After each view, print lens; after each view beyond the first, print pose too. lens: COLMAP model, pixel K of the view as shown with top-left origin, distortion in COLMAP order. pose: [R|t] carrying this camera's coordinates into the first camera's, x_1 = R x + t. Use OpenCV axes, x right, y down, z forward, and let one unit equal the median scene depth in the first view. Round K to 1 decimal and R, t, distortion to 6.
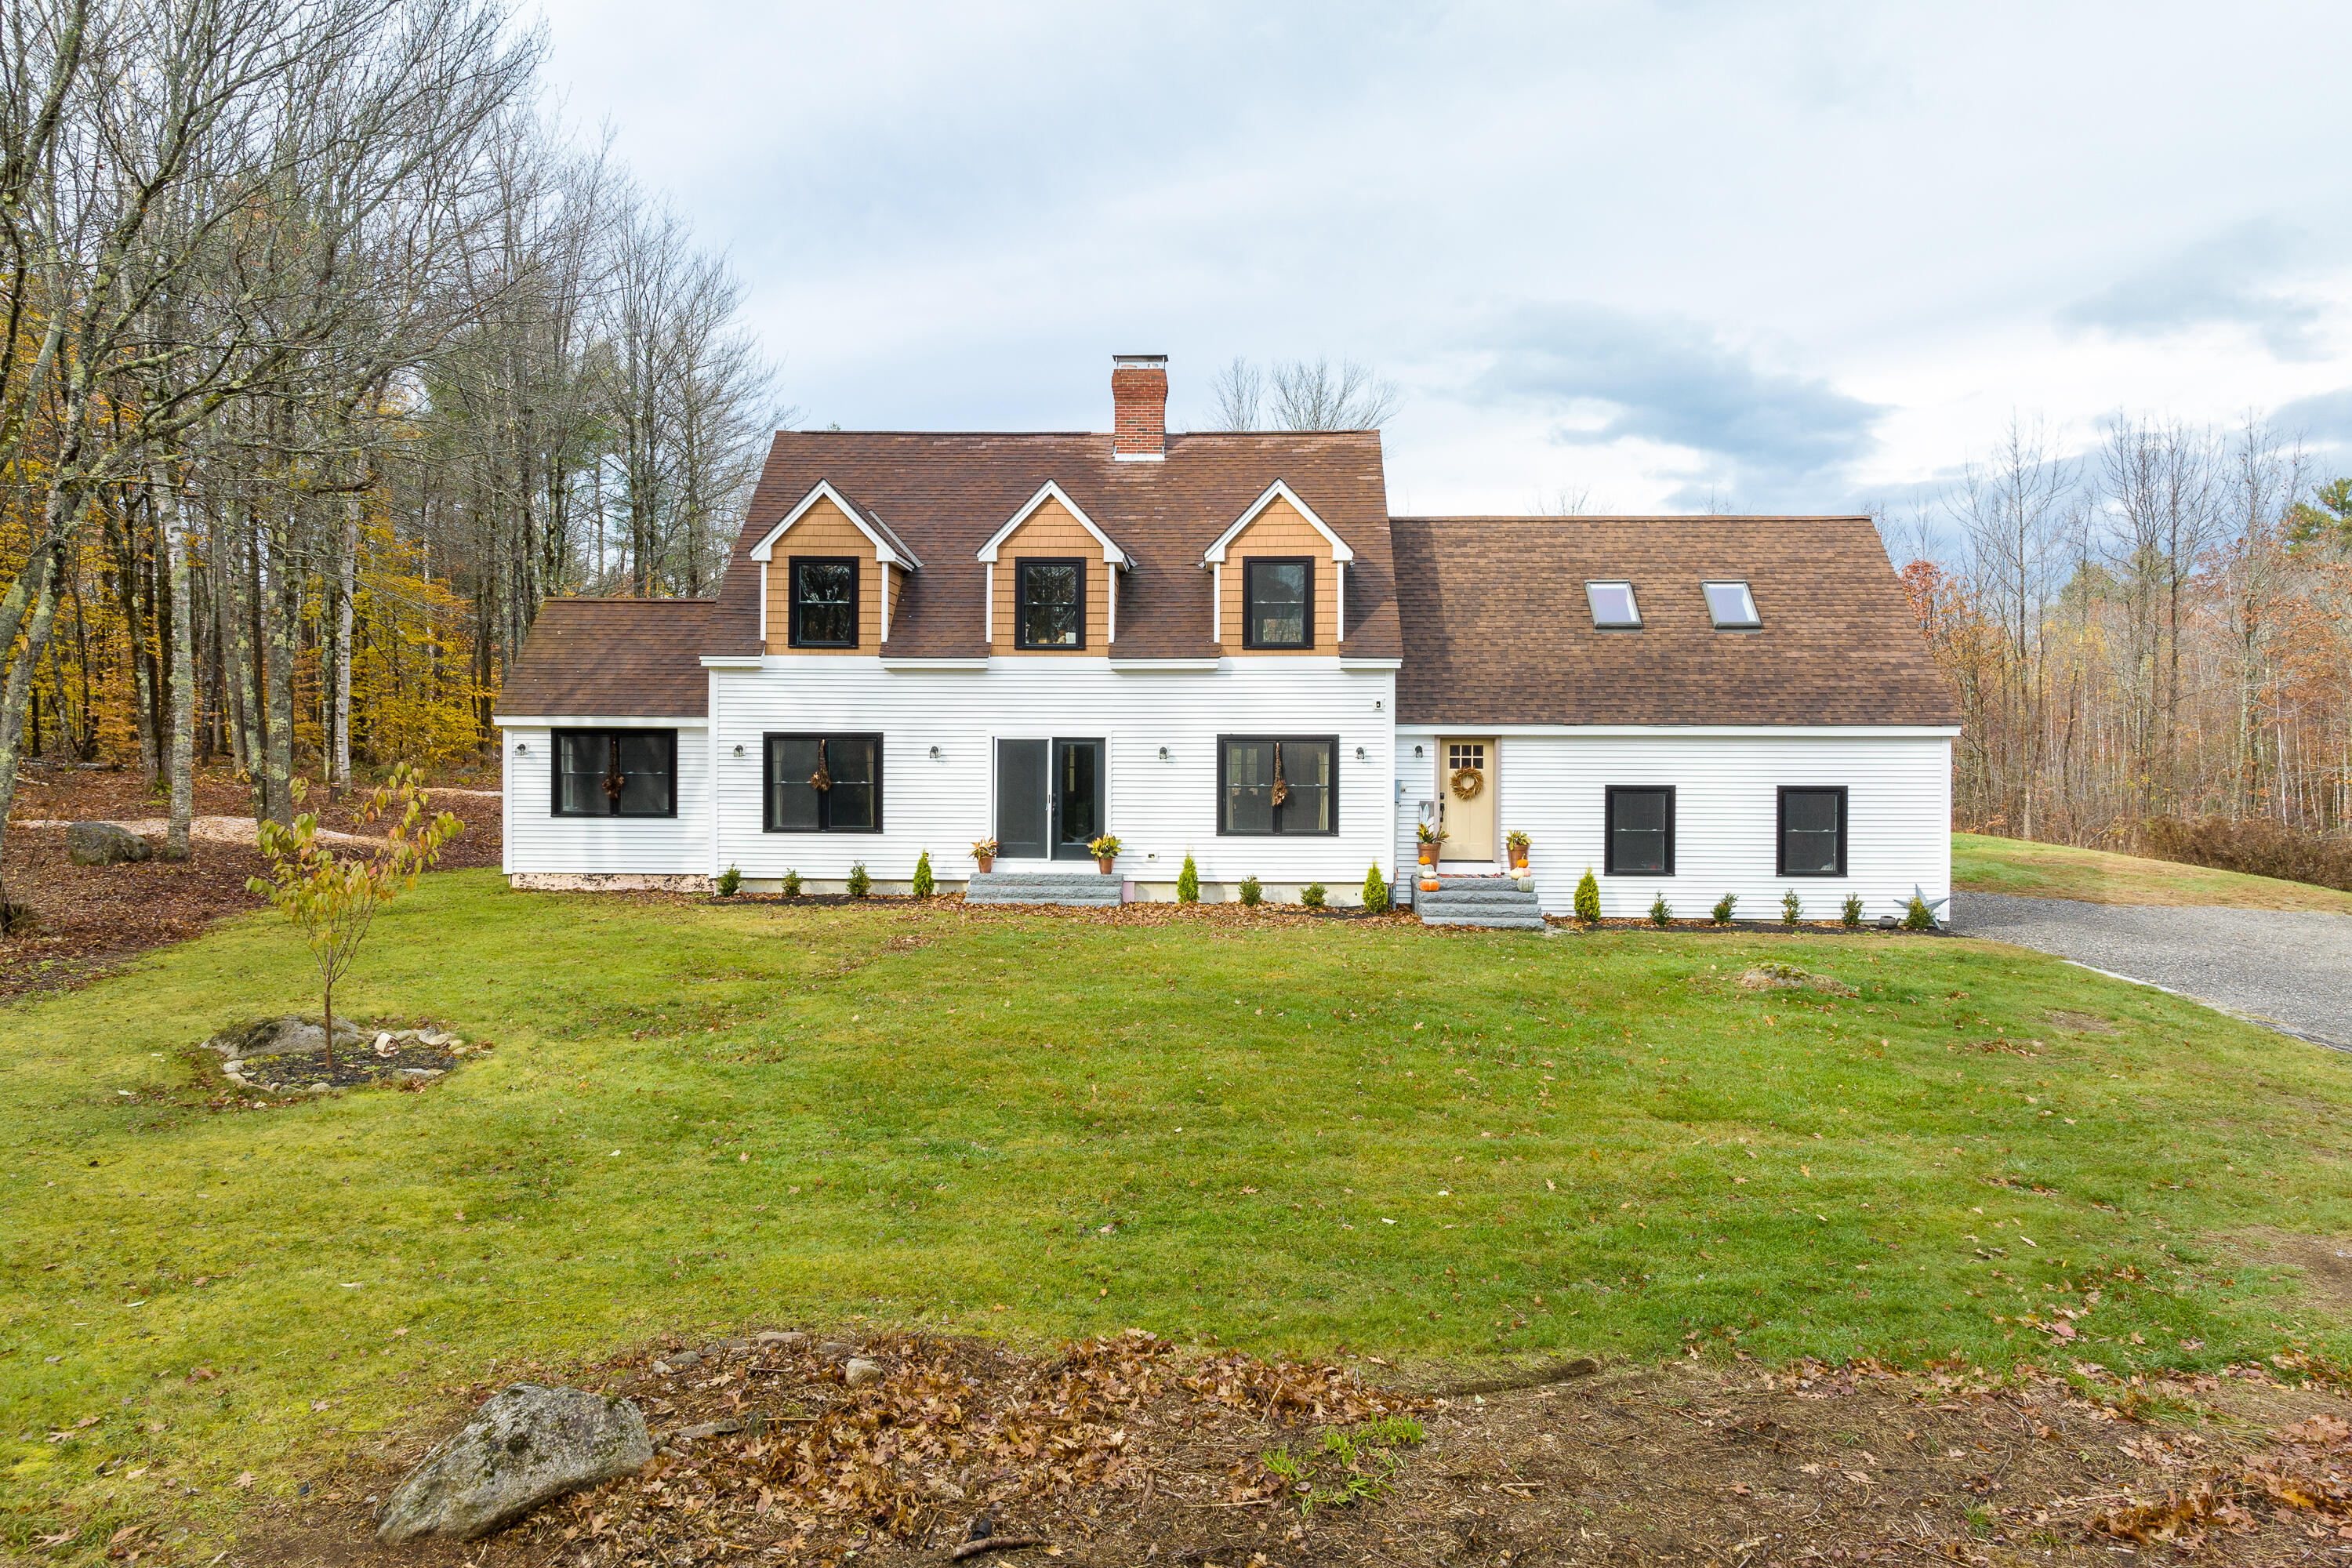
lens RADIAL K [[1625.1, 0, 1170.2], [0, 1625.1, 780.3], [0, 0, 1]] dist [-0.006150, -0.000995]
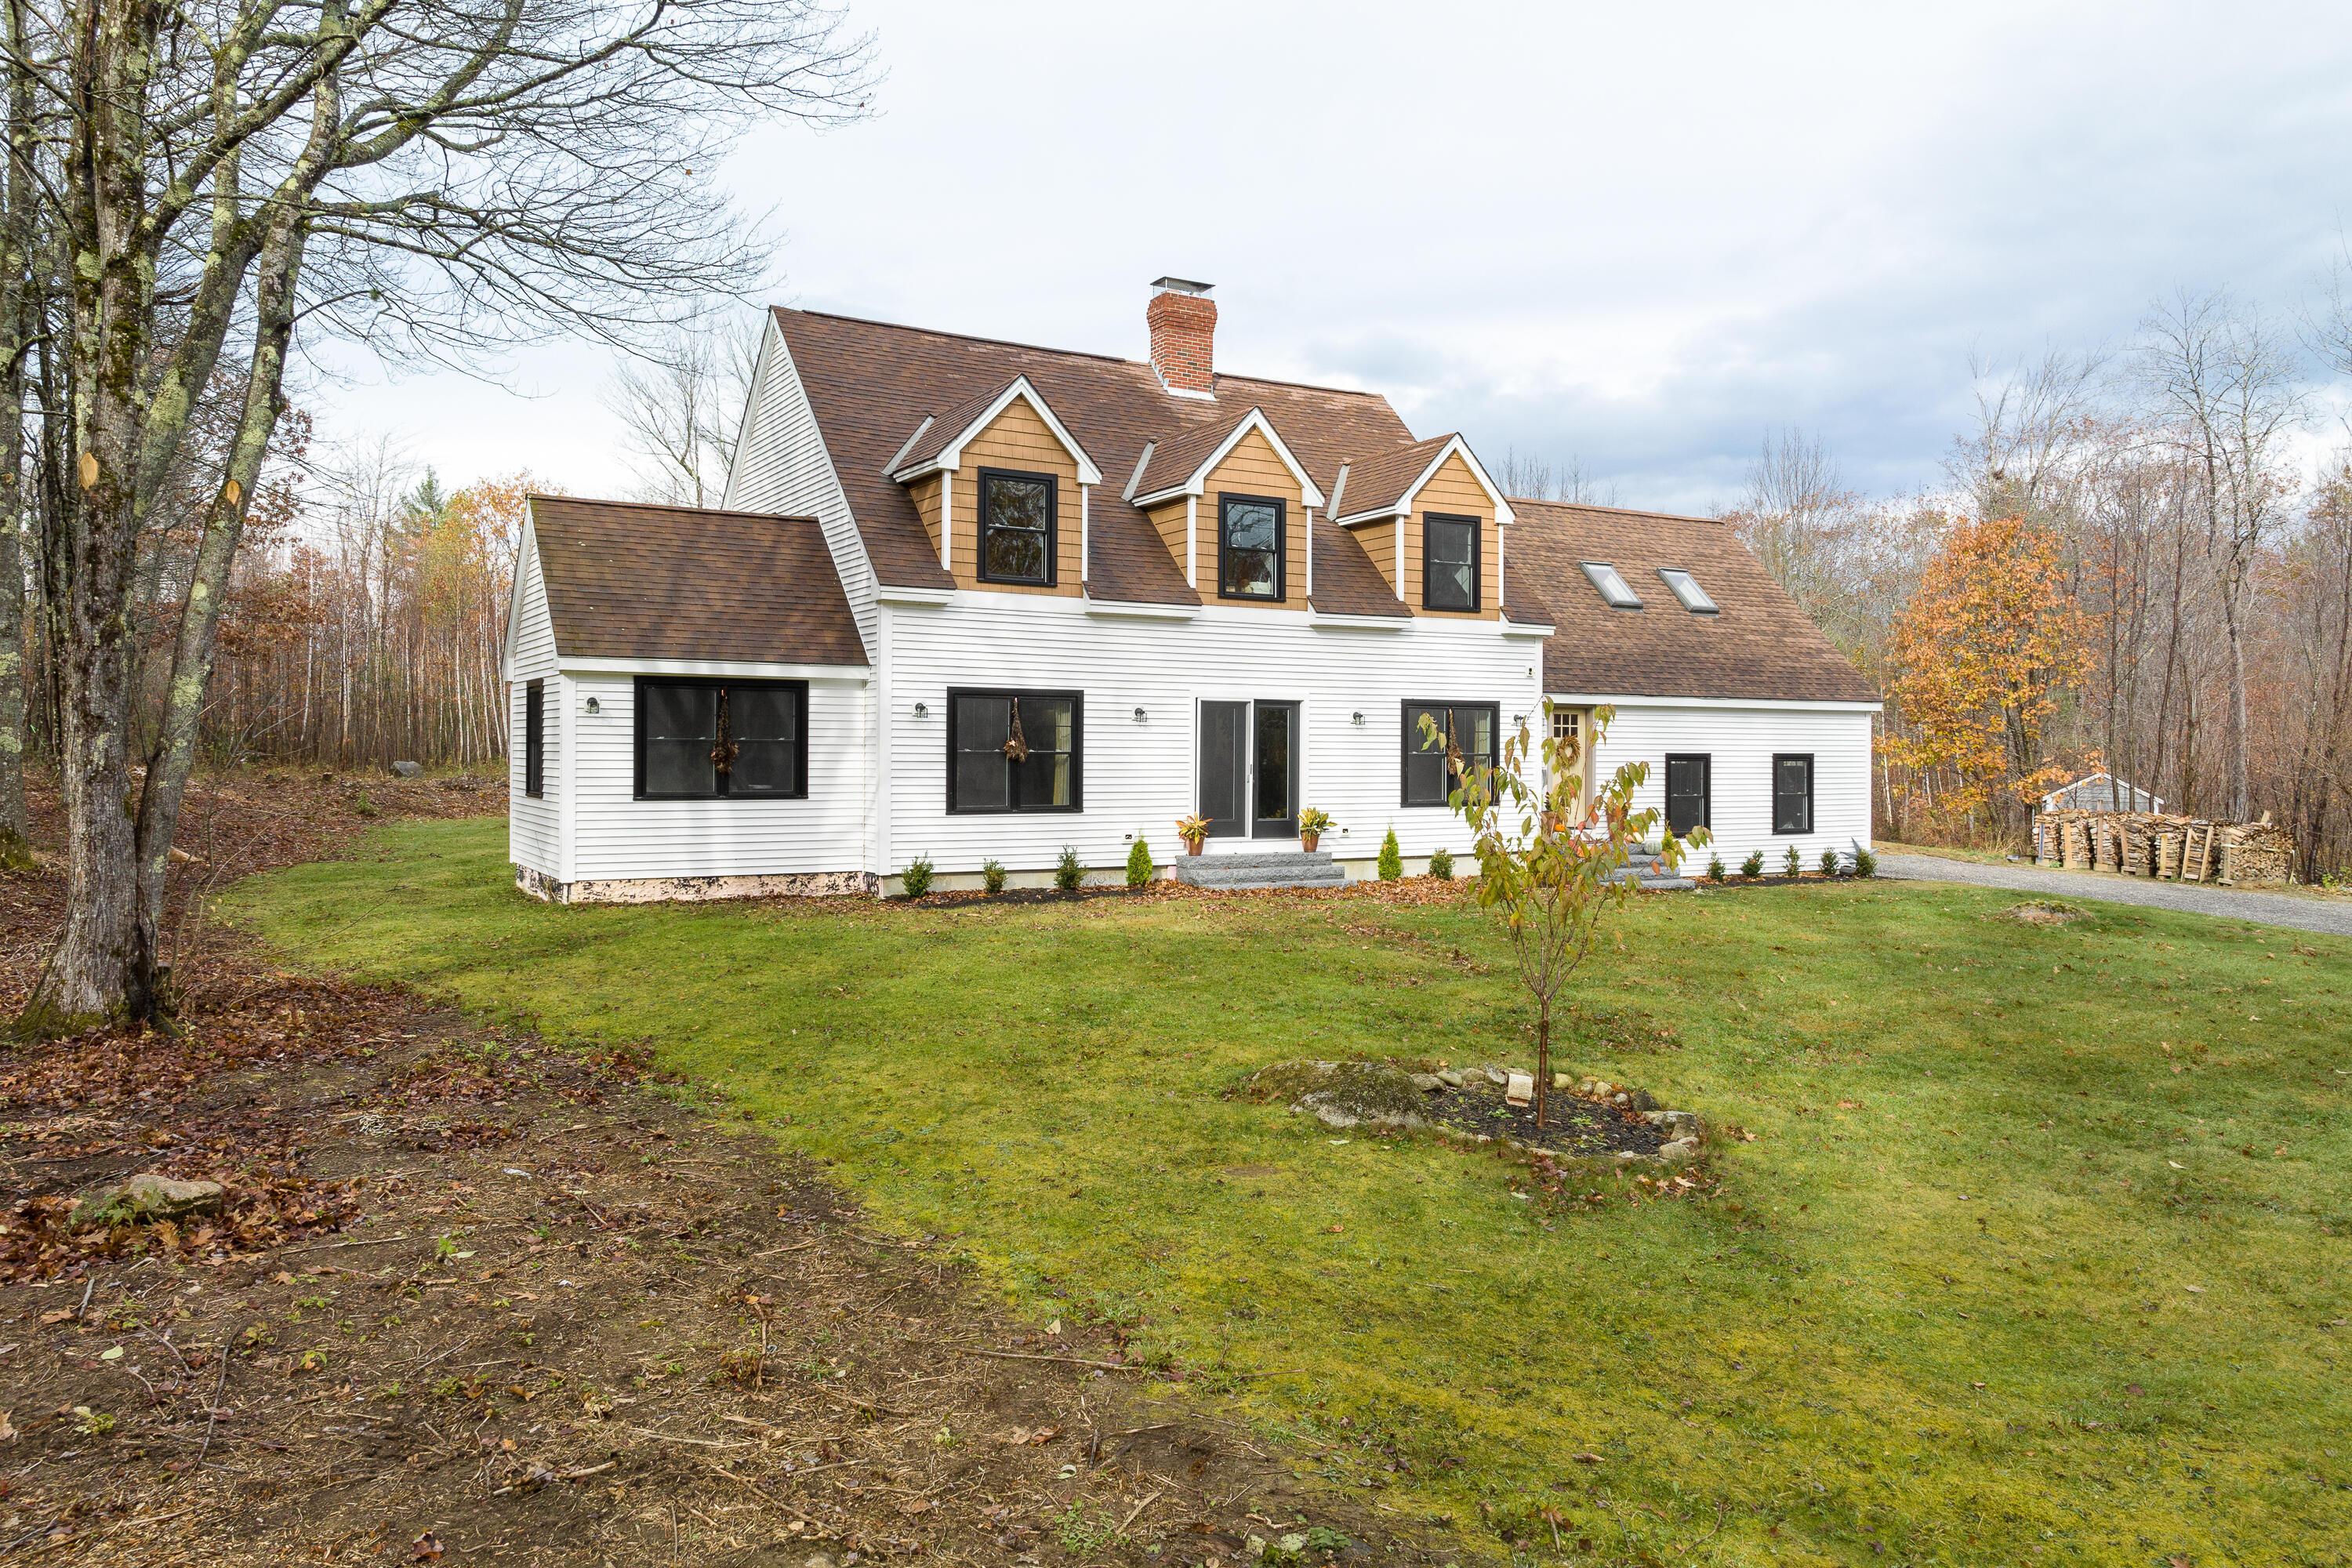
lens RADIAL K [[1625.1, 0, 1174.4], [0, 1625.1, 774.2], [0, 0, 1]] dist [-0.006150, -0.000995]
pose [[0.843476, -0.008192, 0.537104, -0.581972], [0.008515, 0.999962, 0.001879, 0.012013], [-0.537099, 0.002988, 0.843514, 0.277163]]
